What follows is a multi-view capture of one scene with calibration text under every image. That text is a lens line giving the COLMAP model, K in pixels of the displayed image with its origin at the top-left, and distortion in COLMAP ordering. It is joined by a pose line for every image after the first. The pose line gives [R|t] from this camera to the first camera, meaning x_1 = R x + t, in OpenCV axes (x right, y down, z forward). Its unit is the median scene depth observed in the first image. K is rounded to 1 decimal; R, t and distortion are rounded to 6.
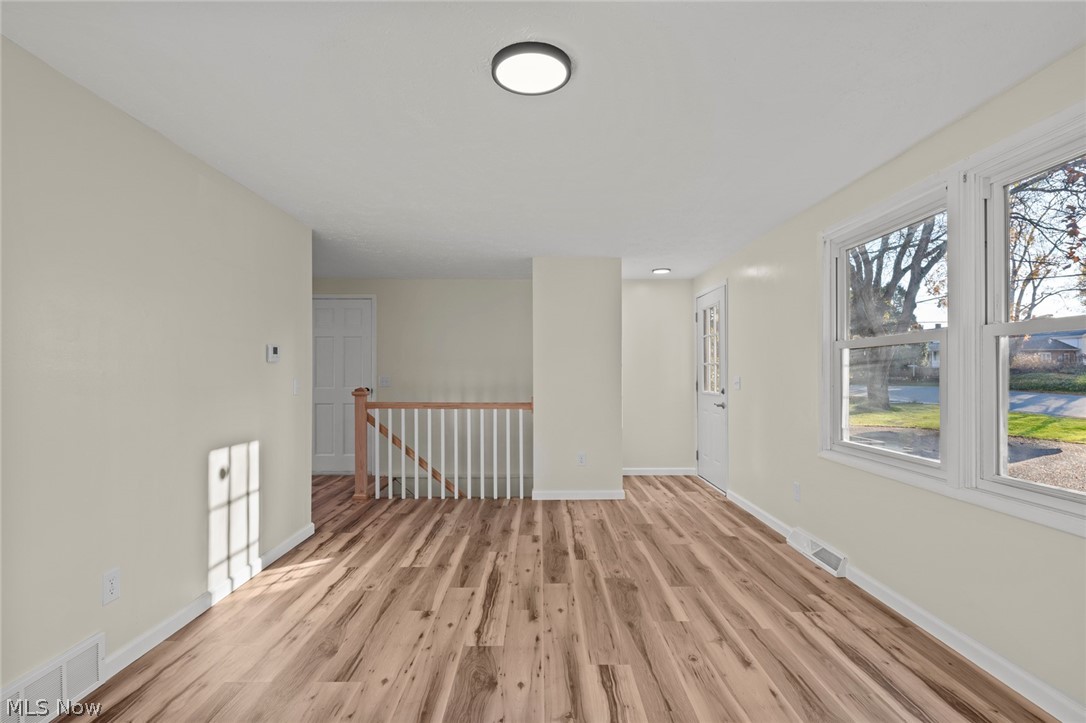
lens RADIAL K [[524.9, 0, 544.5], [0, 524.9, 371.9], [0, 0, 1]] dist [0.002040, -0.000036]
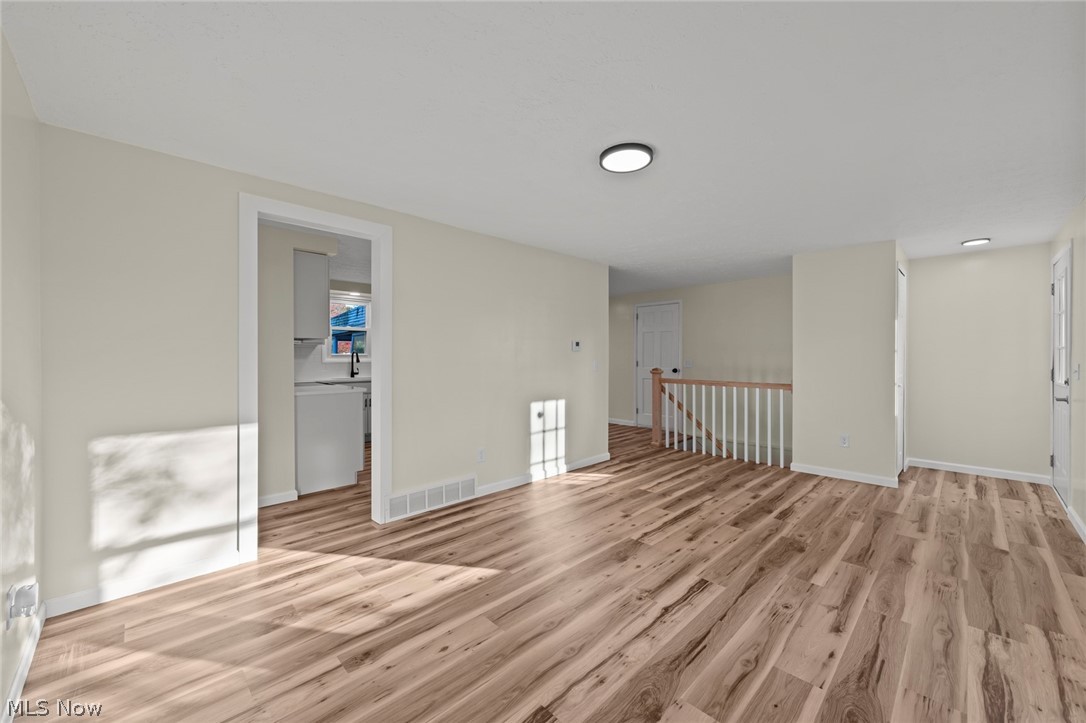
lens RADIAL K [[421.3, 0, 545.7], [0, 421.3, 354.8], [0, 0, 1]] dist [0.000238, 0.000705]
pose [[0.698596, -0.000010, -0.715516, 0.413952], [-0.002733, 0.999993, -0.002683, -0.000851], [0.715511, 0.003830, 0.698591, -0.017667]]
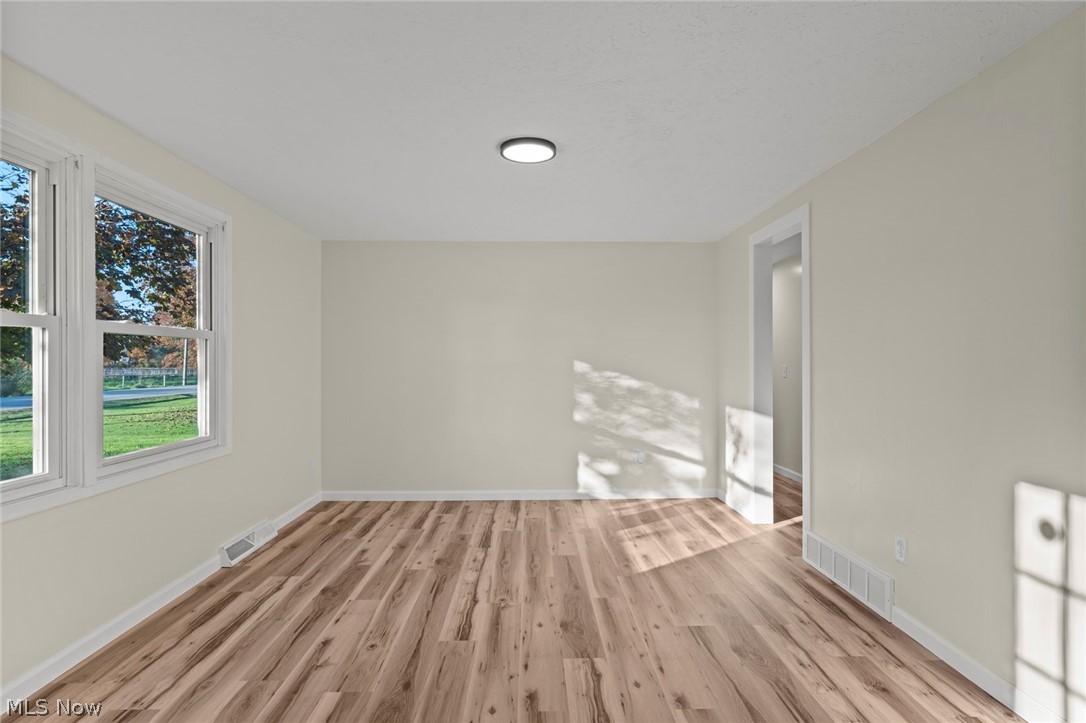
lens RADIAL K [[564.7, 0, 538.9], [0, 564.7, 359.2], [0, 0, 1]] dist [0.004015, 0.000271]
pose [[-0.999958, 0.003613, -0.008435, -0.022232], [0.003659, 0.999979, -0.005355, -0.000934], [0.008416, -0.005386, -0.999950, 1.509386]]
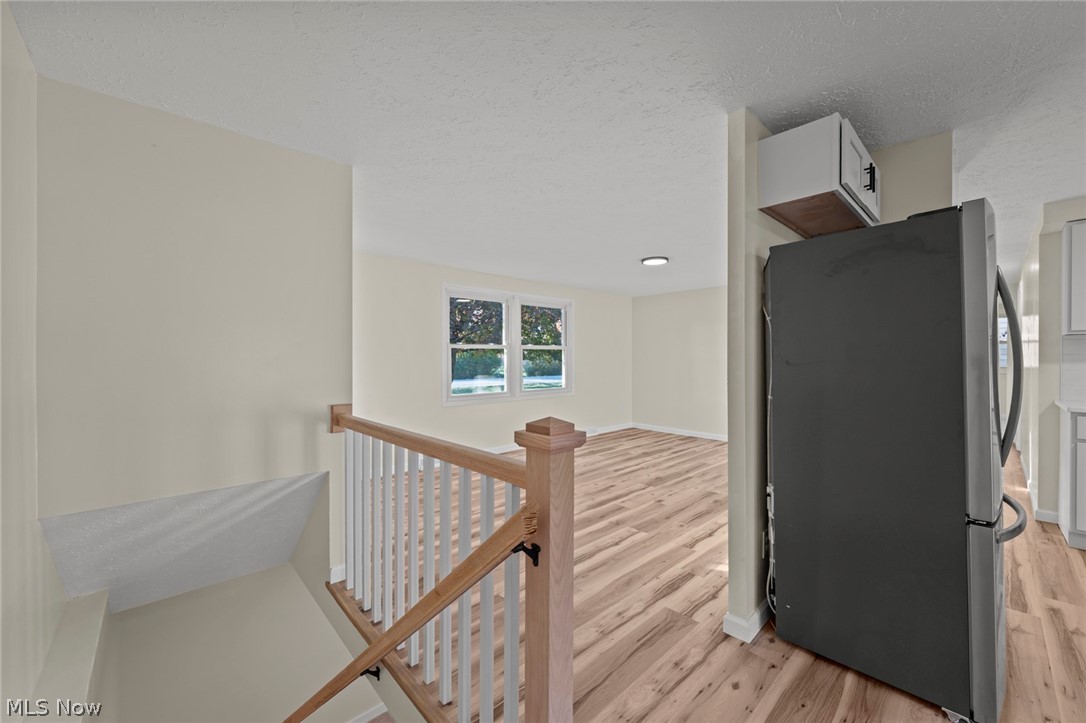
lens RADIAL K [[412.1, 0, 540.2], [0, 412.1, 366.1], [0, 0, 1]] dist [-0.000880, -0.000360]
pose [[-0.667684, -0.011433, 0.744357, -0.818568], [0.002706, 0.999838, 0.017784, -0.002954], [-0.744440, 0.013888, -0.667545, 1.858597]]
